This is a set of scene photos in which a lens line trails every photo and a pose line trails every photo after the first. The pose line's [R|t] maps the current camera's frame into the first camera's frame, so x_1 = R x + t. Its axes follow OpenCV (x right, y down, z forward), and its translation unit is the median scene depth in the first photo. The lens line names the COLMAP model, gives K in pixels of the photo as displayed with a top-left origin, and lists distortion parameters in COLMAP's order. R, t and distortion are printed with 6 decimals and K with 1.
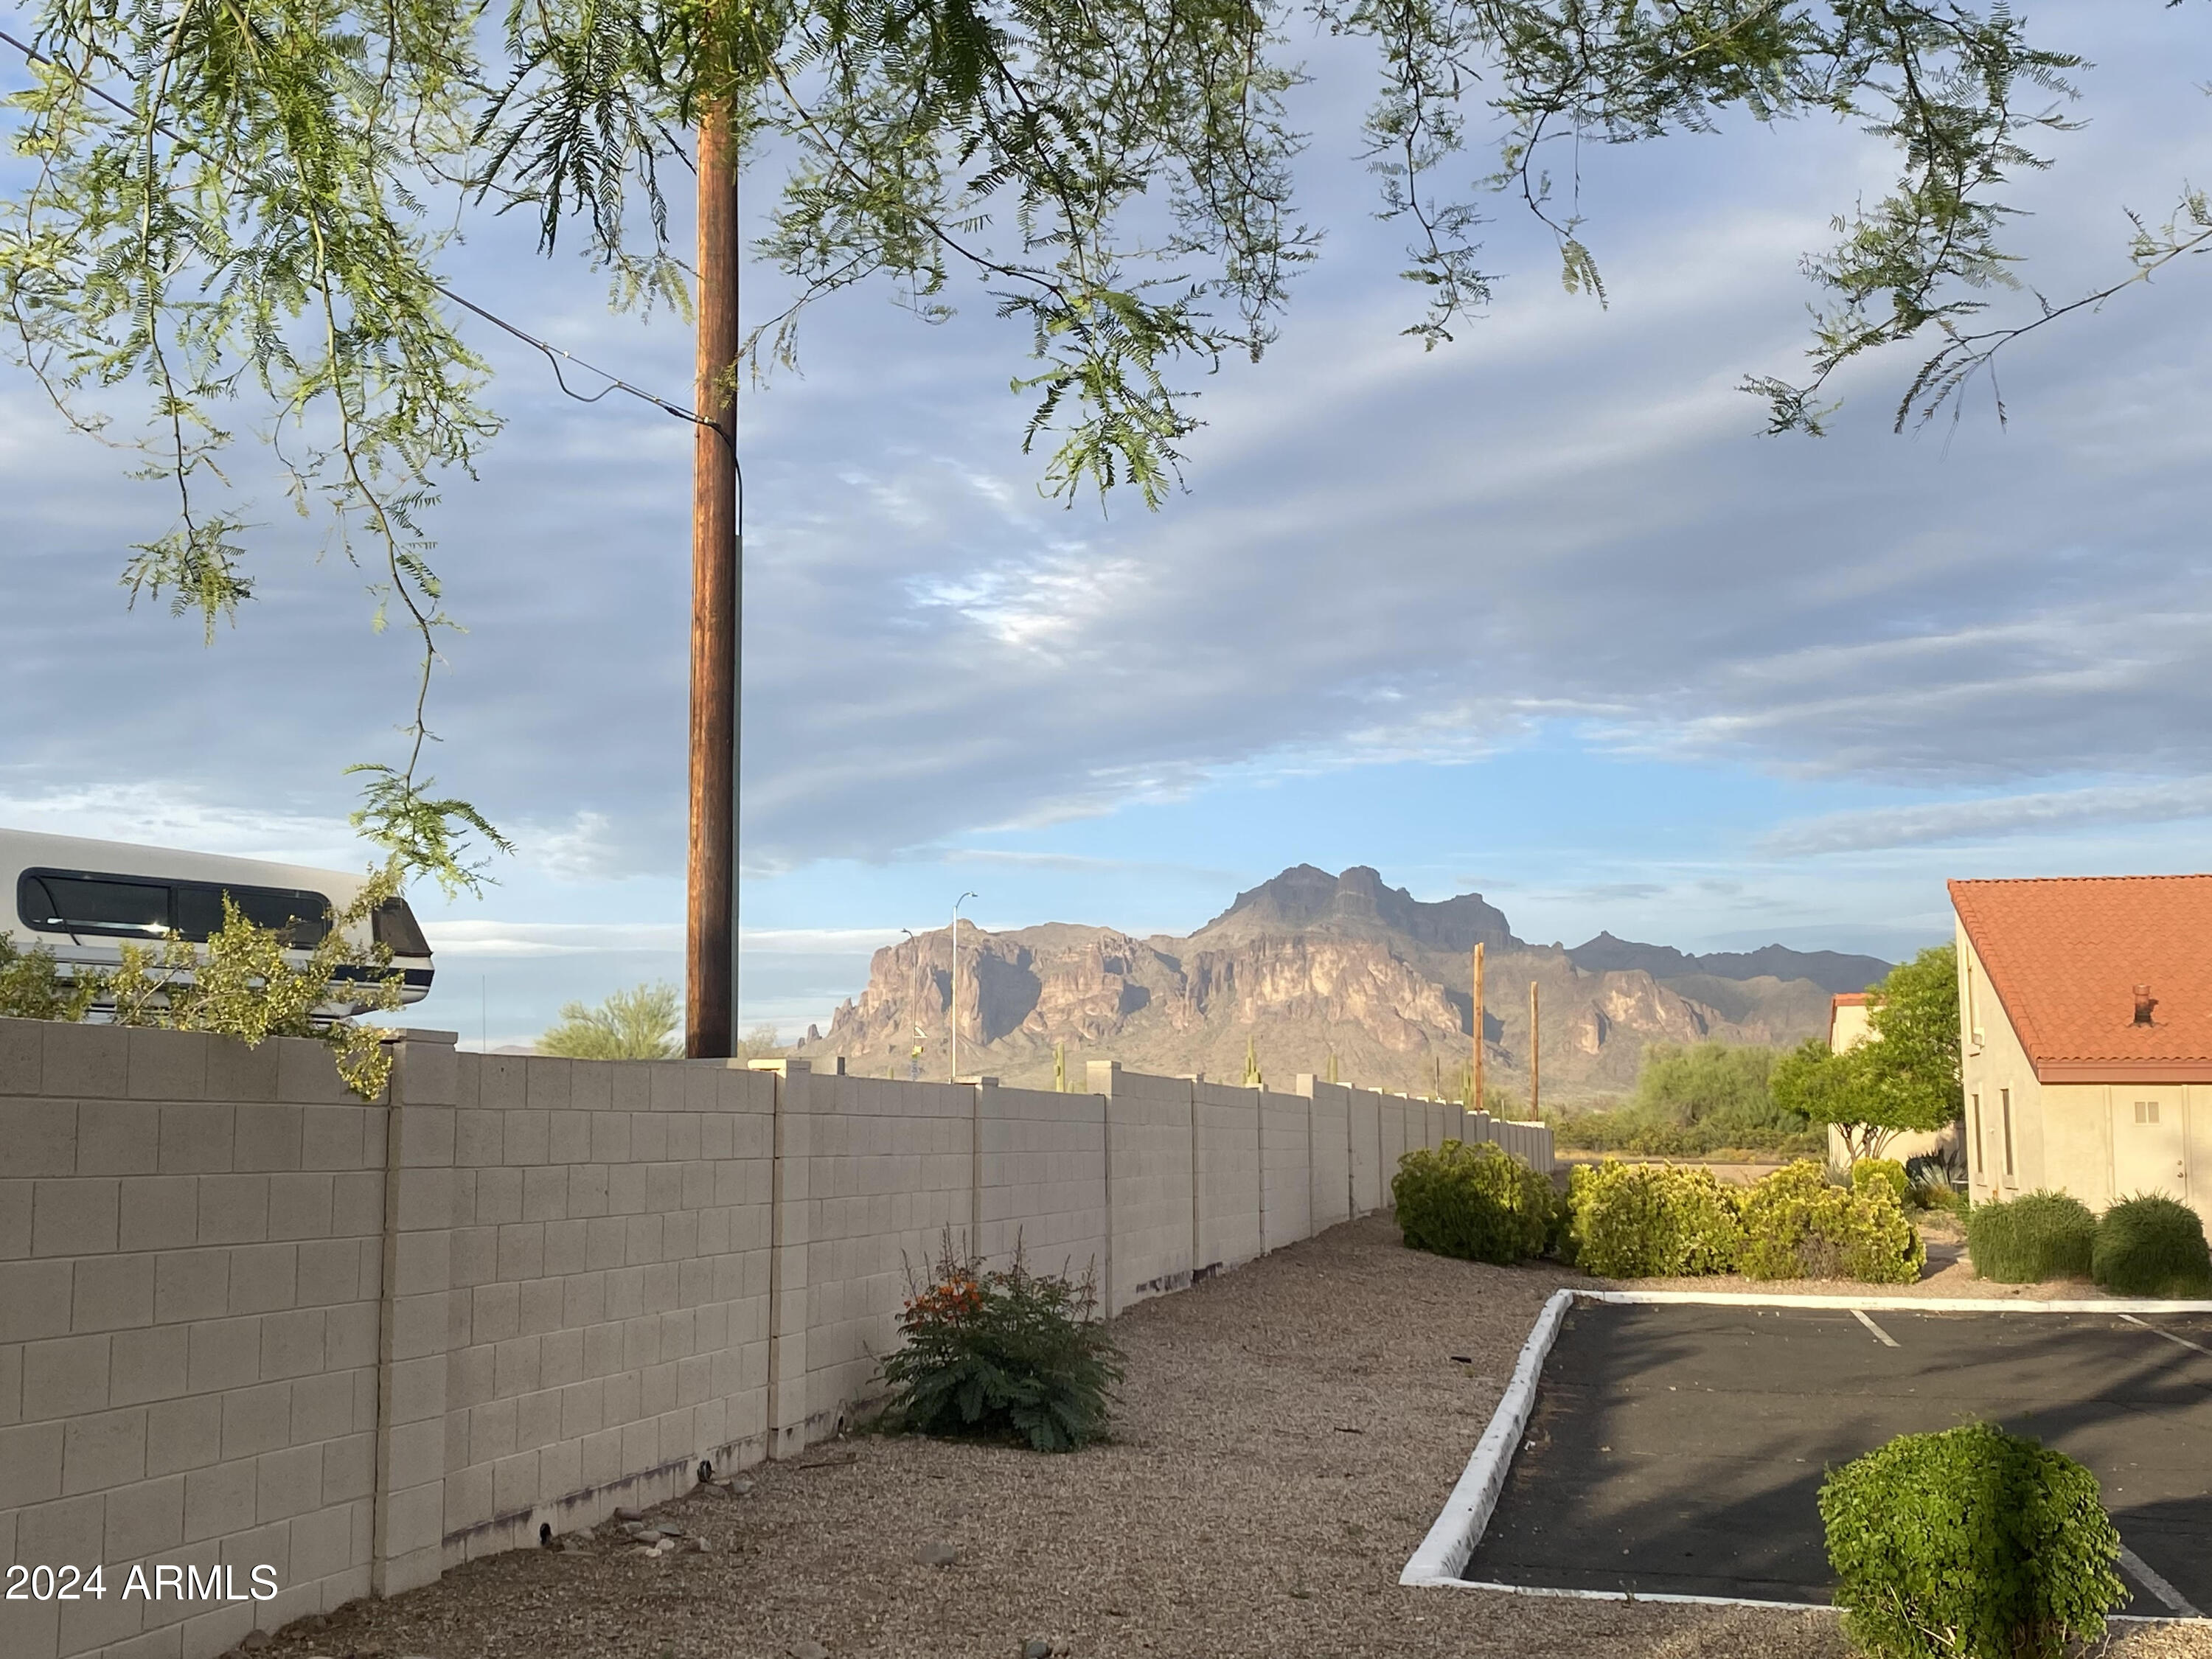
lens RADIAL K [[2696.9, 0, 1140.4], [0, 2696.9, 757.6], [0, 0, 1]] dist [0.138542, 0.000000]
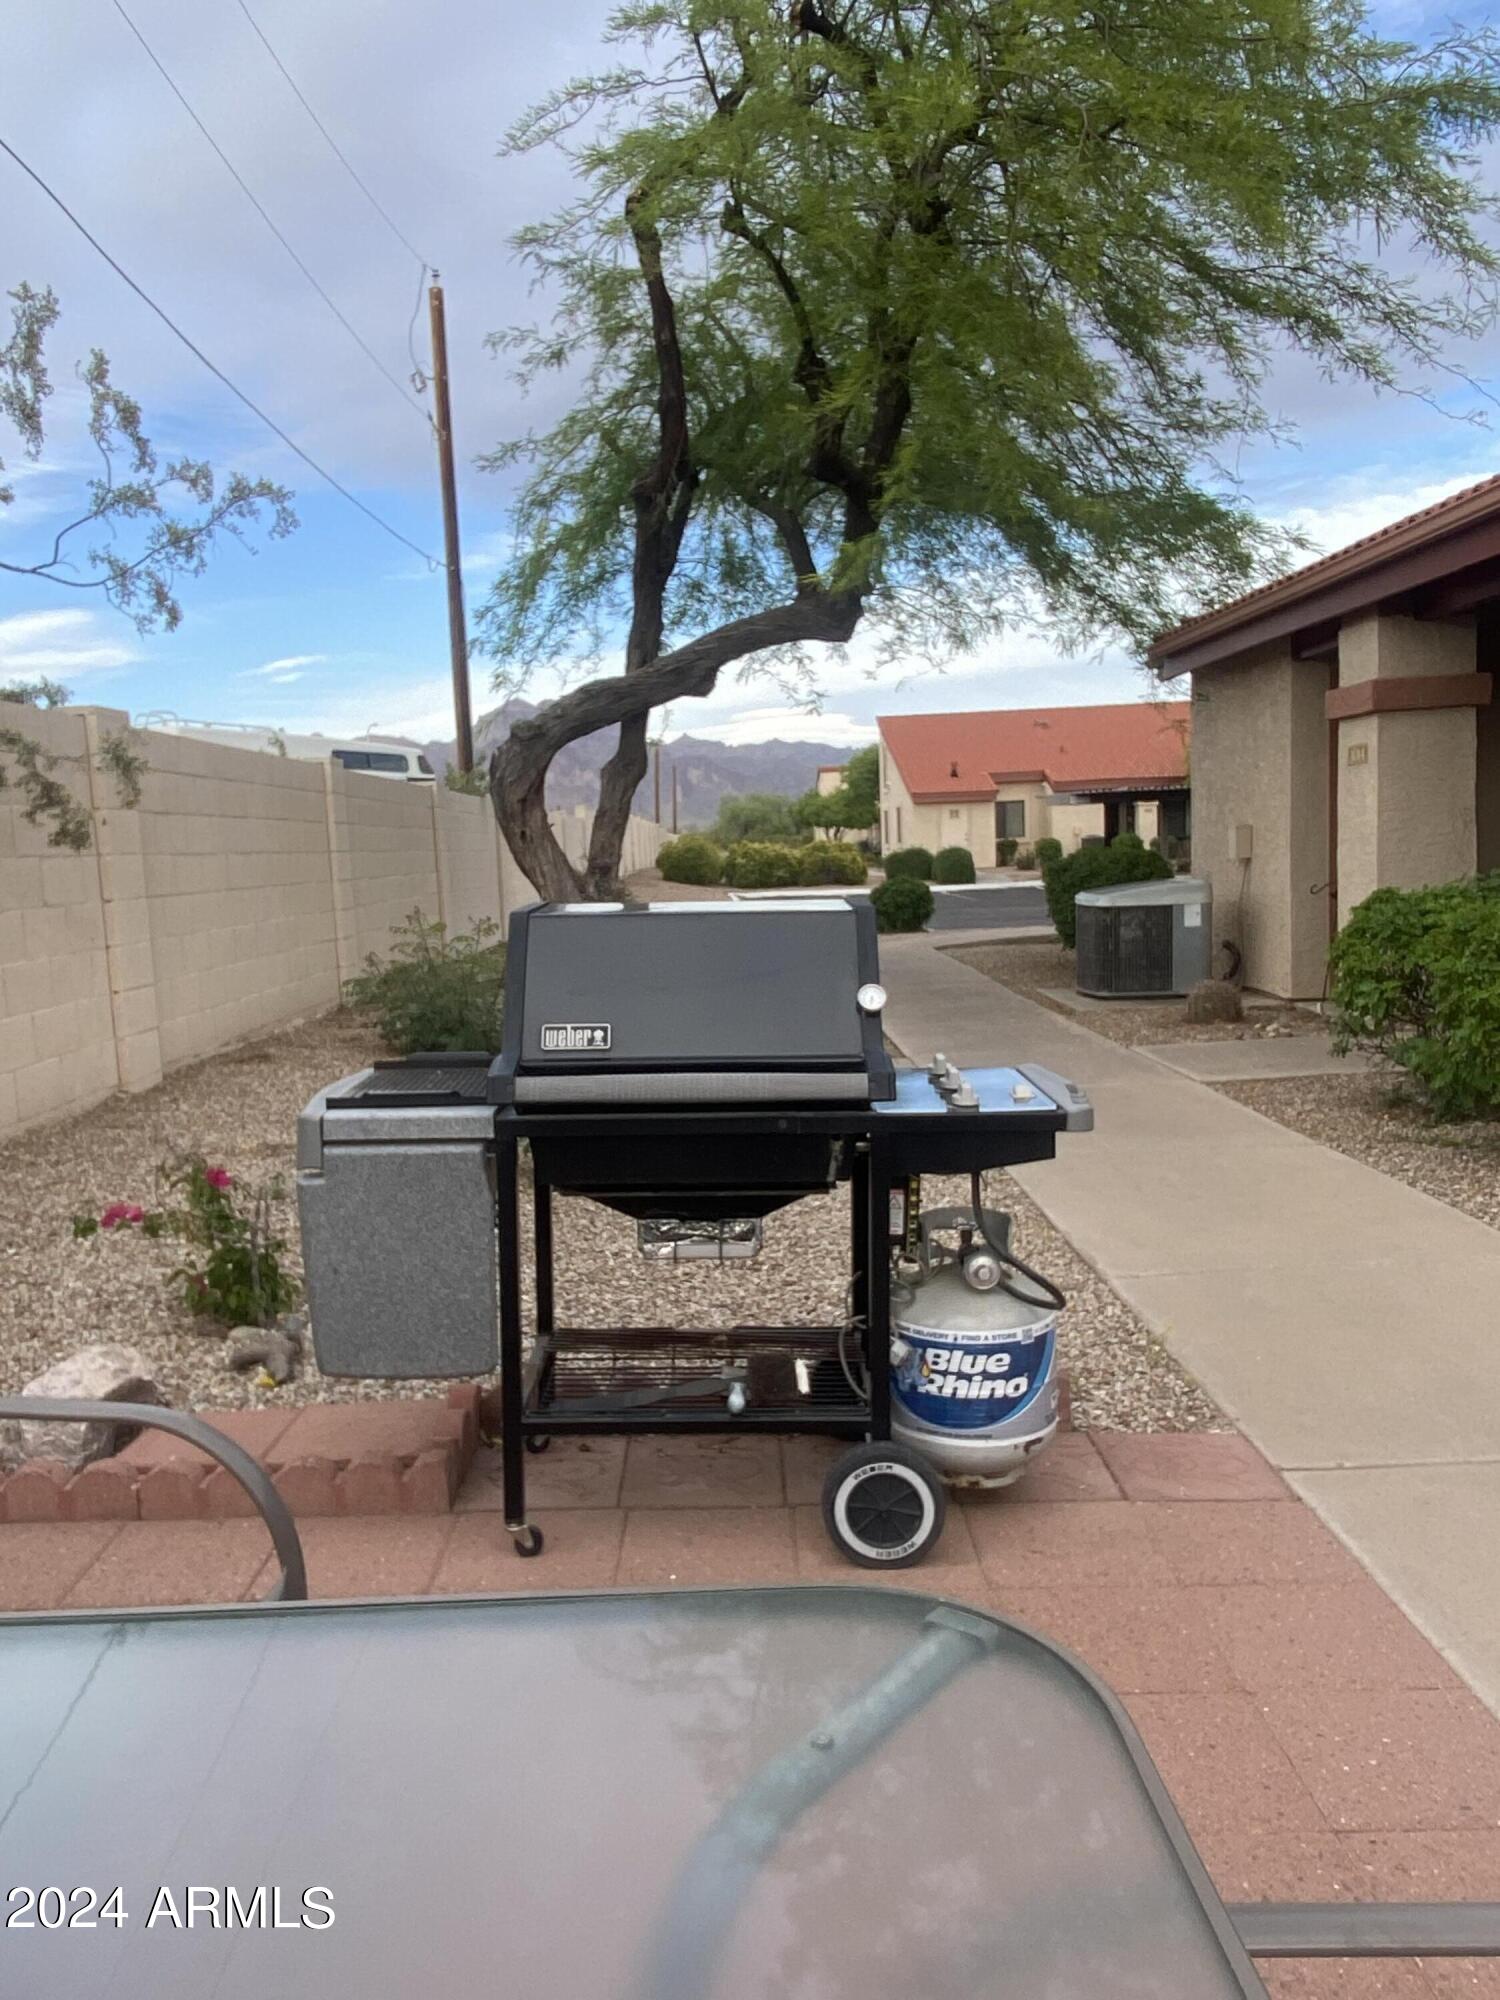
lens RADIAL K [[1543.4, 0, 684.5], [0, 1543.4, 969.0], [0, 0, 1]] dist [0.056468, -0.078120]
pose [[0.984860, -0.048456, 0.166444, -0.151689], [0.011978, 0.976866, 0.213515, -0.046798], [-0.172939, -0.208288, 0.962657, -0.444881]]
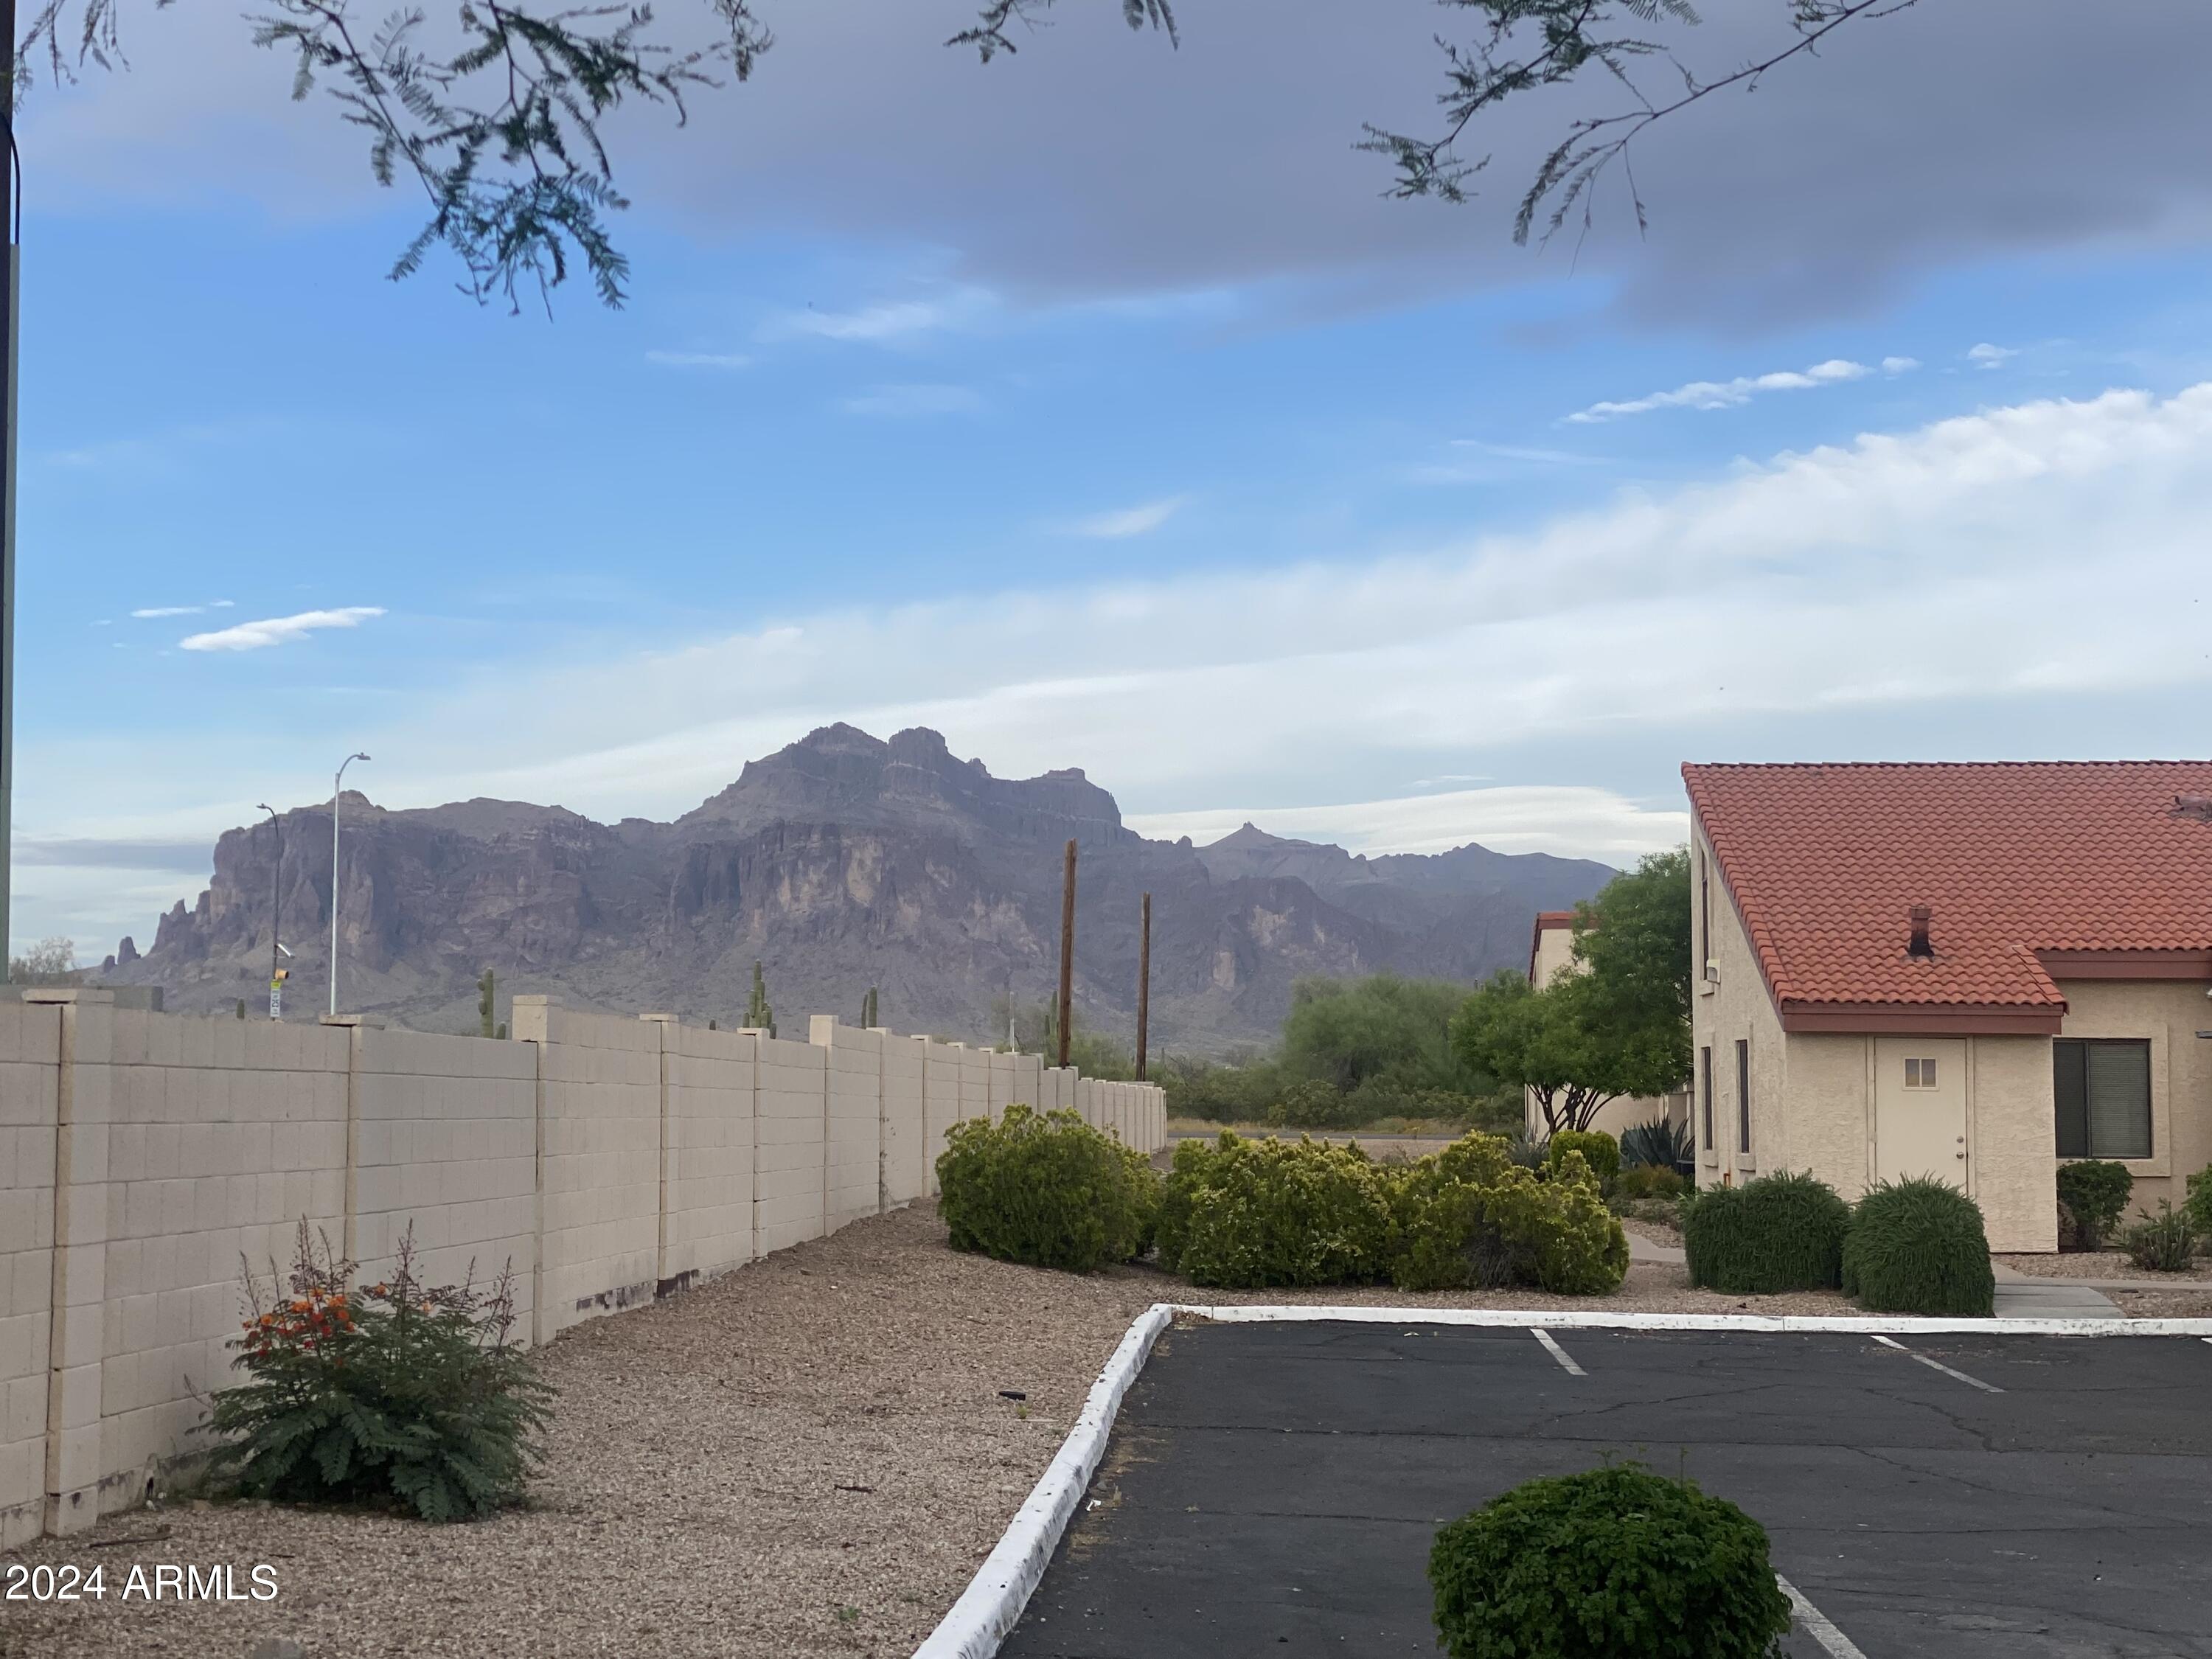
lens RADIAL K [[3766.7, 0, 1062.1], [0, 3766.7, 832.4], [0, 0, 1]] dist [0.202676, 0.000000]
pose [[0.992687, 0.016886, 0.119527, 0.003926], [-0.025005, 0.997456, 0.066750, -0.002563], [-0.118096, -0.069251, 0.990585, -0.018079]]
